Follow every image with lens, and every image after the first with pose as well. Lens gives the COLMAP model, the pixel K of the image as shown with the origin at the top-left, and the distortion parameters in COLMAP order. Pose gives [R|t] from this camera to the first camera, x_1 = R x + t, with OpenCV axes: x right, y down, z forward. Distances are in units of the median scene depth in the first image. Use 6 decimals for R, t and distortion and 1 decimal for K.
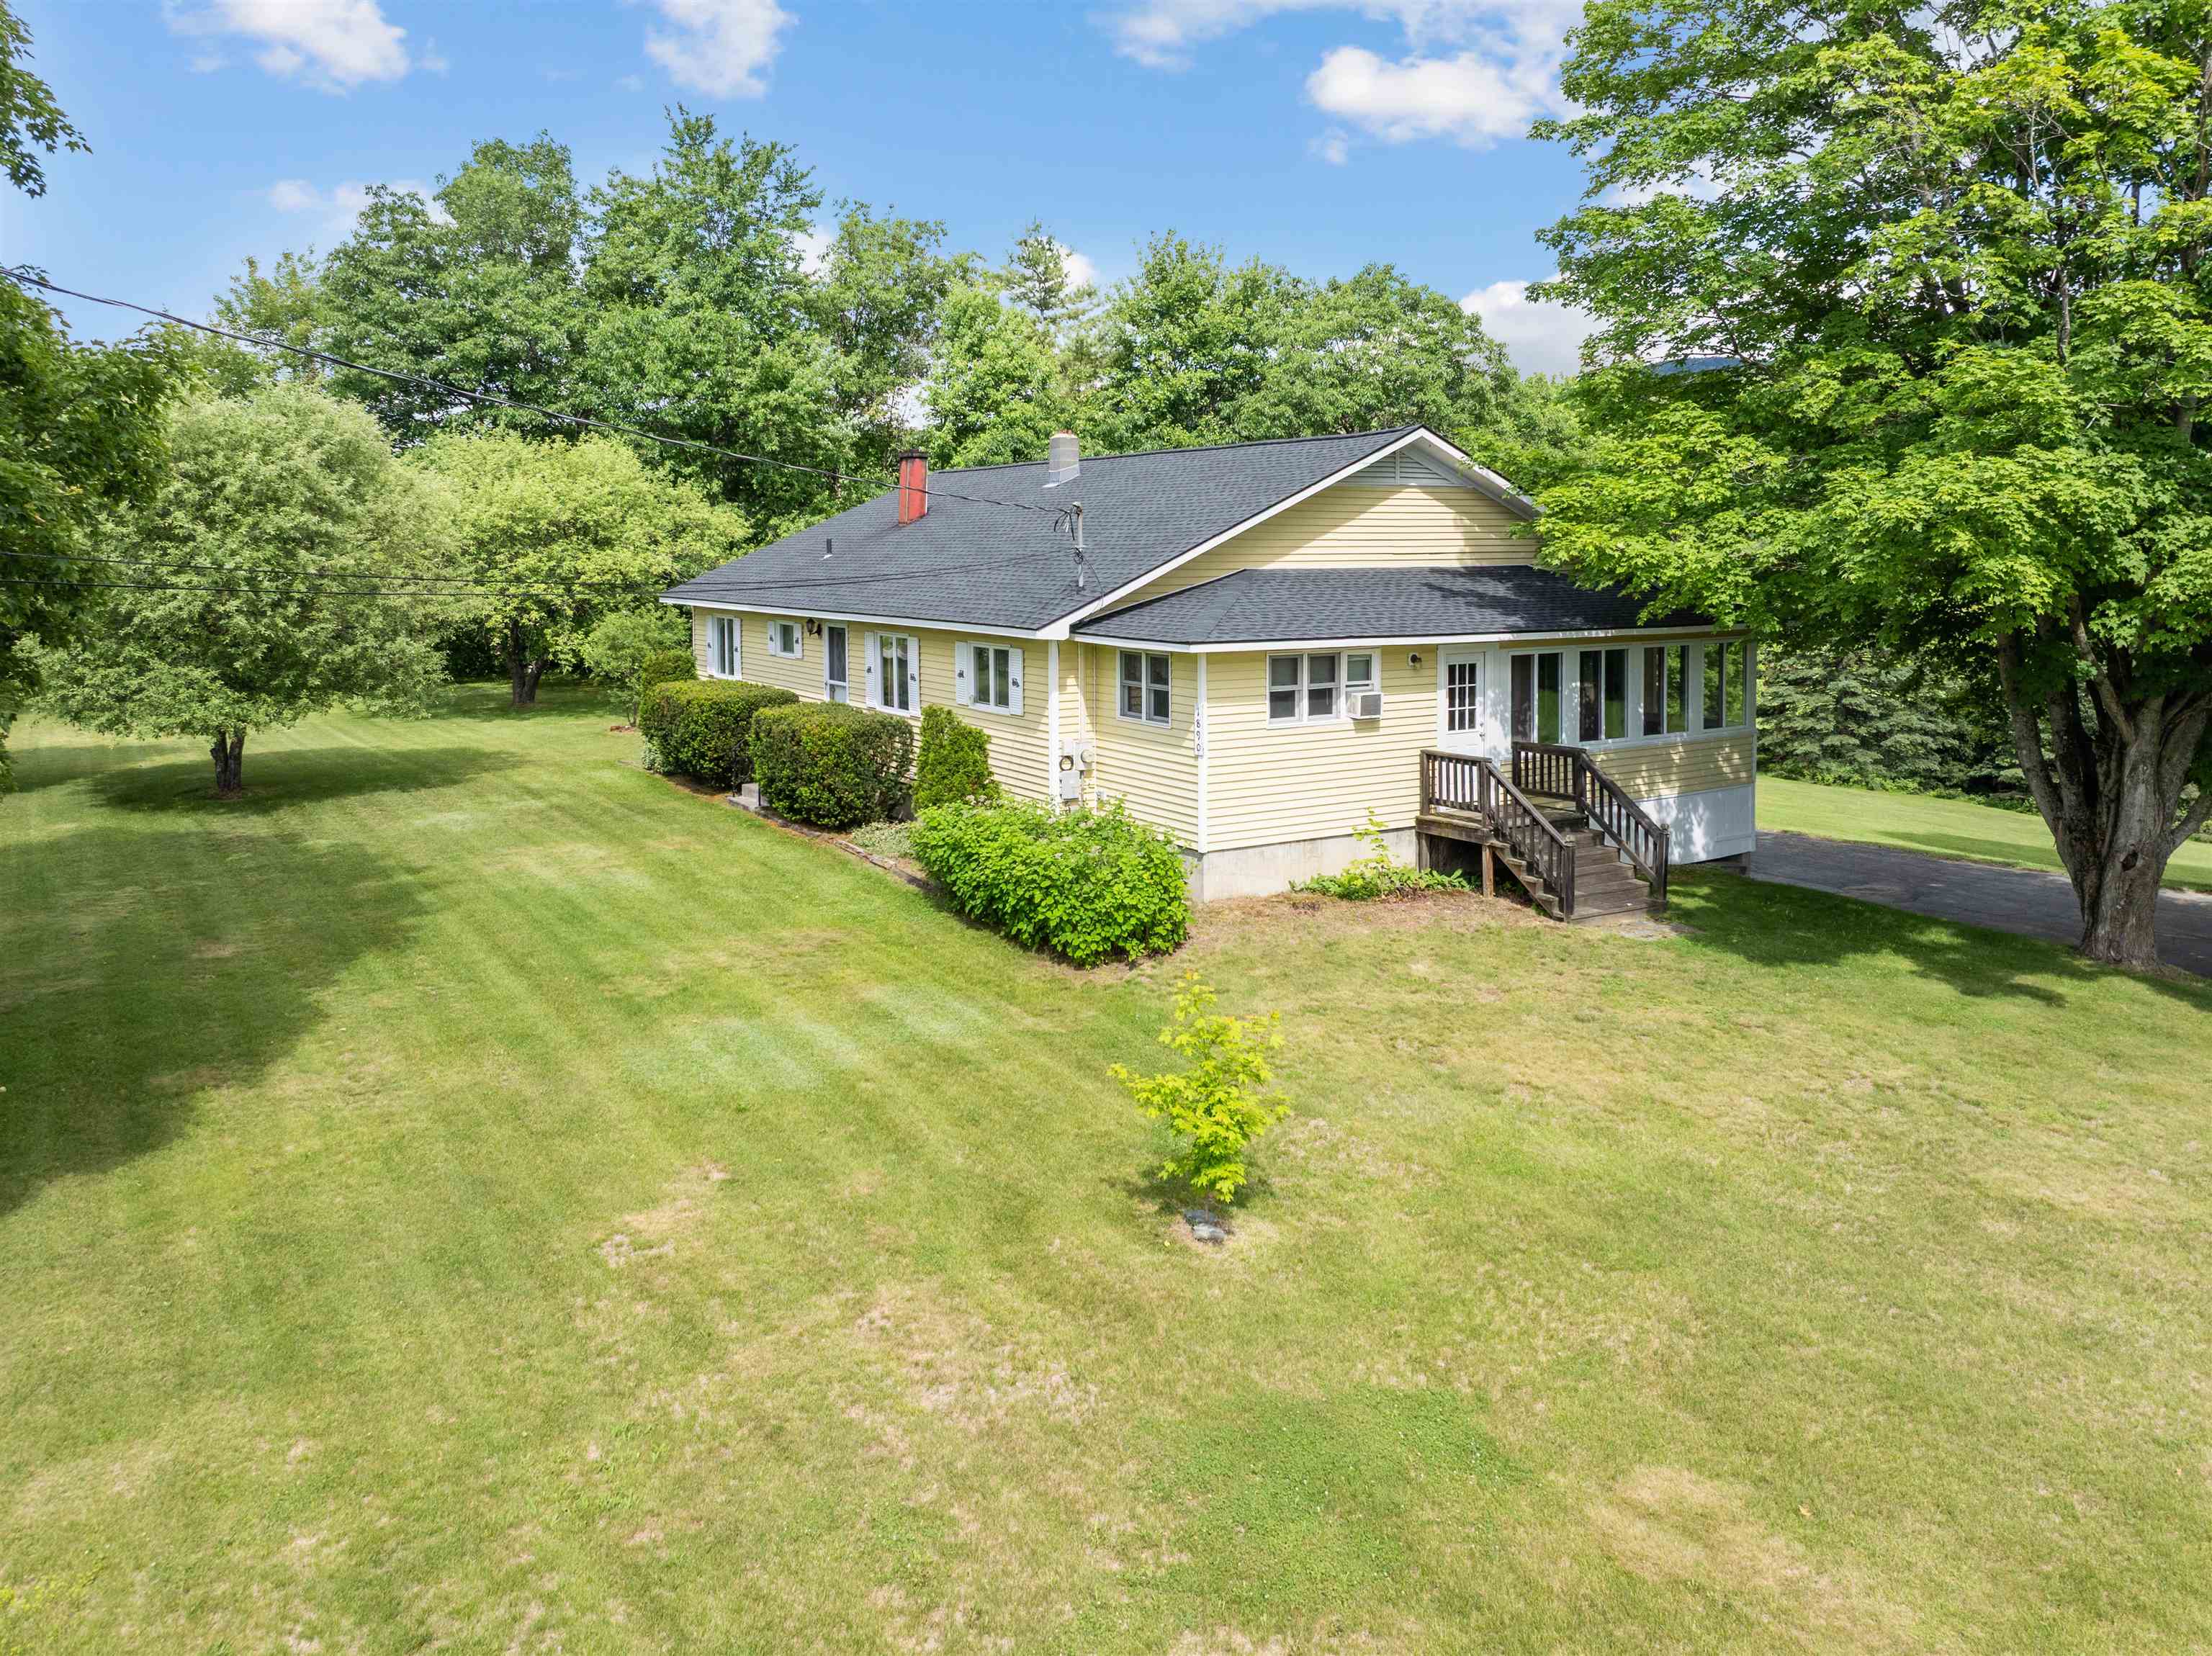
lens RADIAL K [[1632.1, 0, 1126.2], [0, 1632.1, 622.3], [0, 0, 1]] dist [-0.029613, 0.001820]
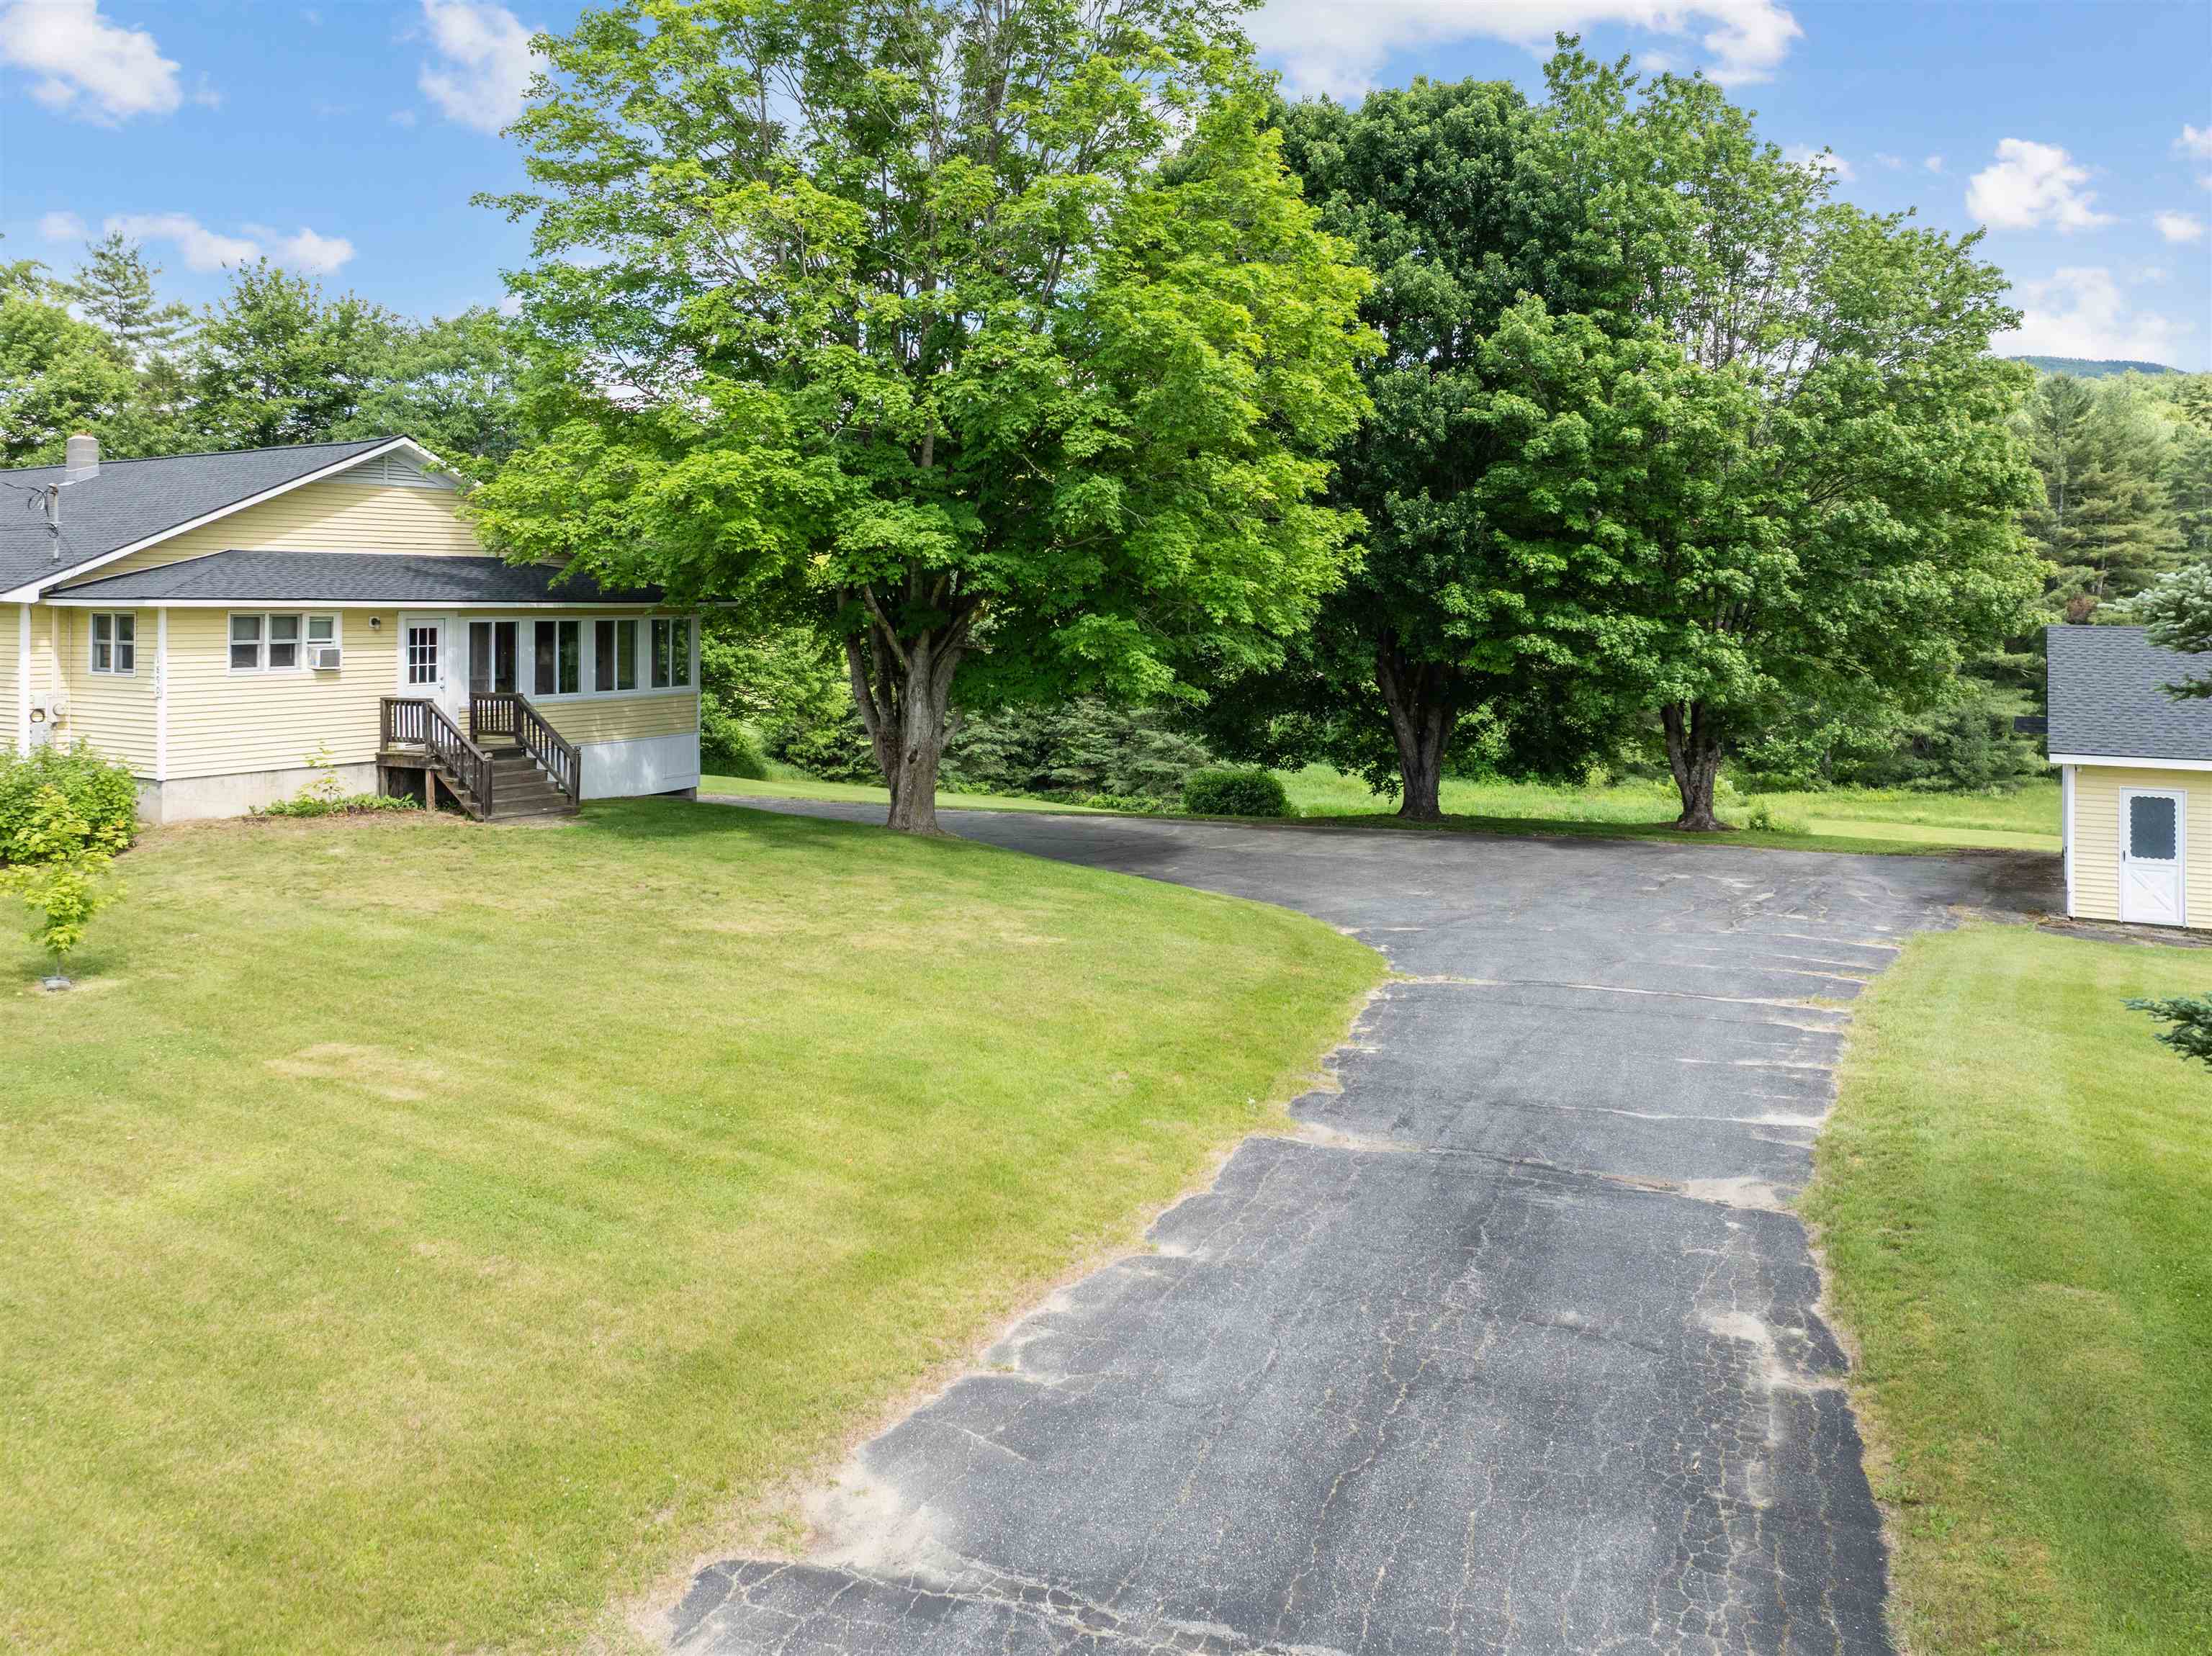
lens RADIAL K [[1631.6, 0, 1110.1], [0, 1631.6, 586.3], [0, 0, 1]] dist [-0.014799, -0.007710]
pose [[0.893008, 0.009489, 0.449941, 0.118736], [0.016580, 0.998405, -0.053961, 0.069242], [-0.449735, 0.055647, 0.891427, -0.320891]]
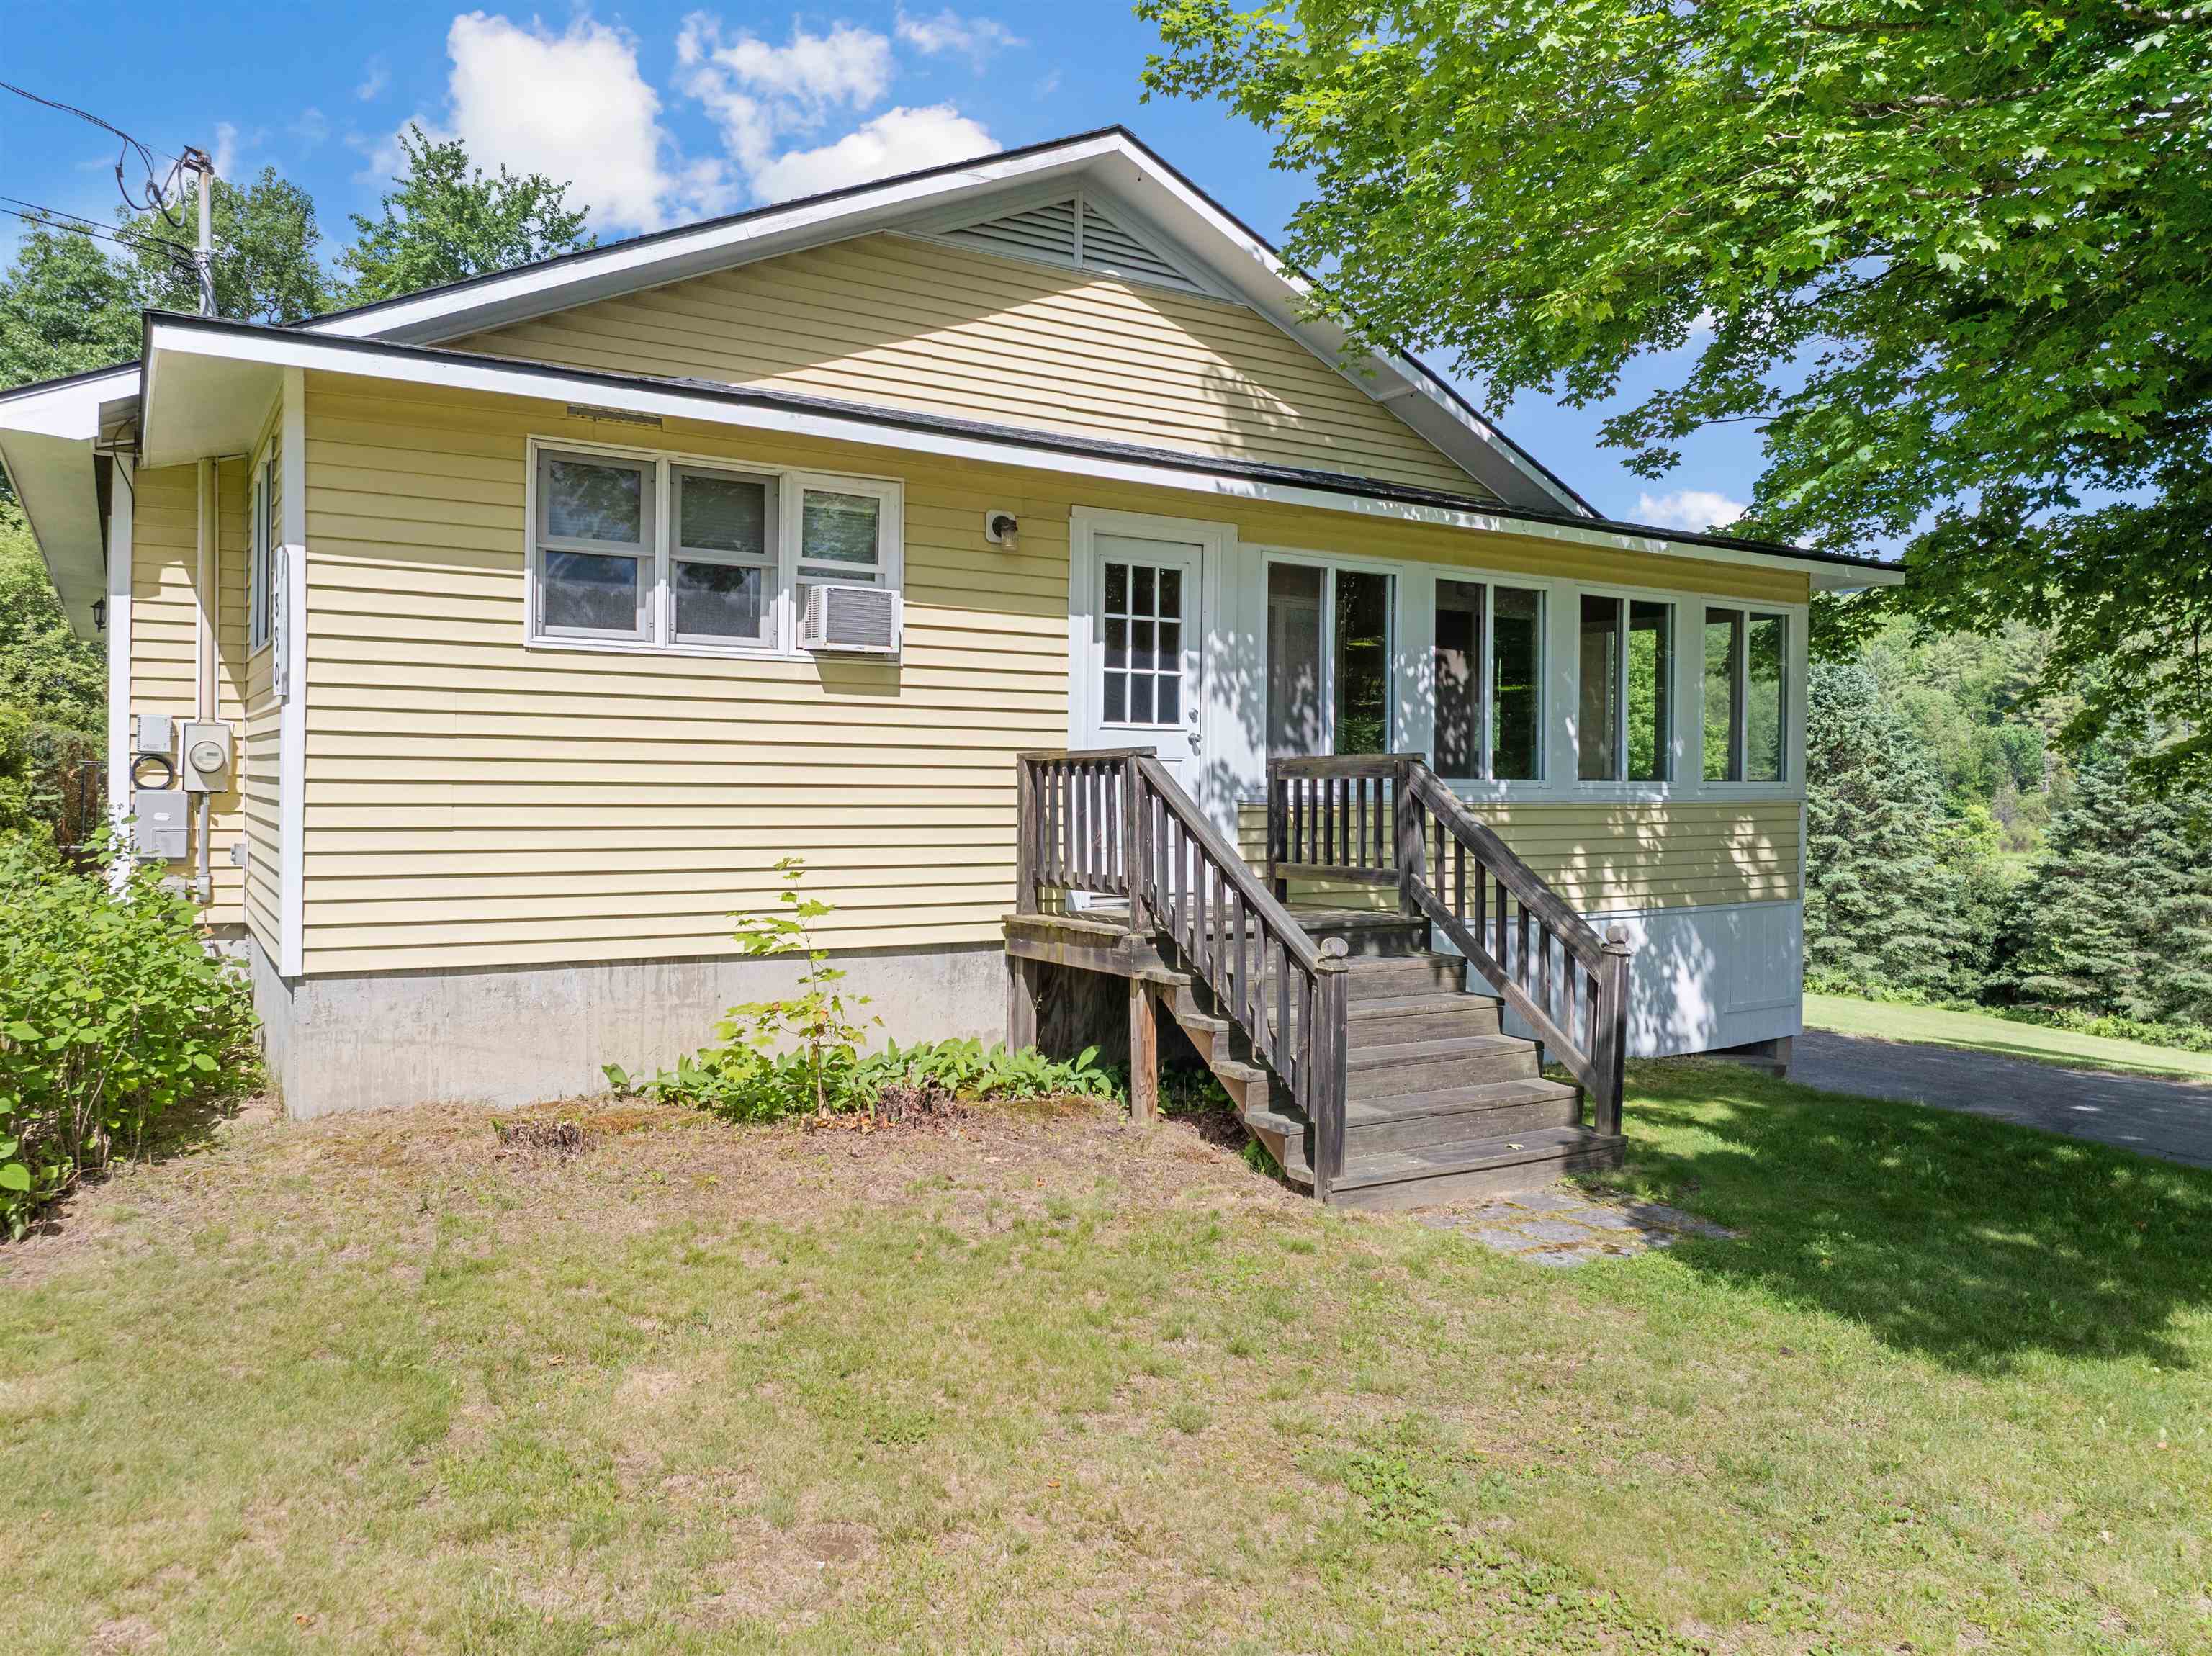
lens RADIAL K [[1558.0, 0, 1113.4], [0, 1558.0, 822.5], [0, 0, 1]] dist [-0.033285, -0.001580]
pose [[0.999902, 0.013667, -0.003126, 0.203118], [-0.013723, 0.999731, -0.018699, 0.101082], [0.002869, 0.018740, 0.999820, 0.603799]]
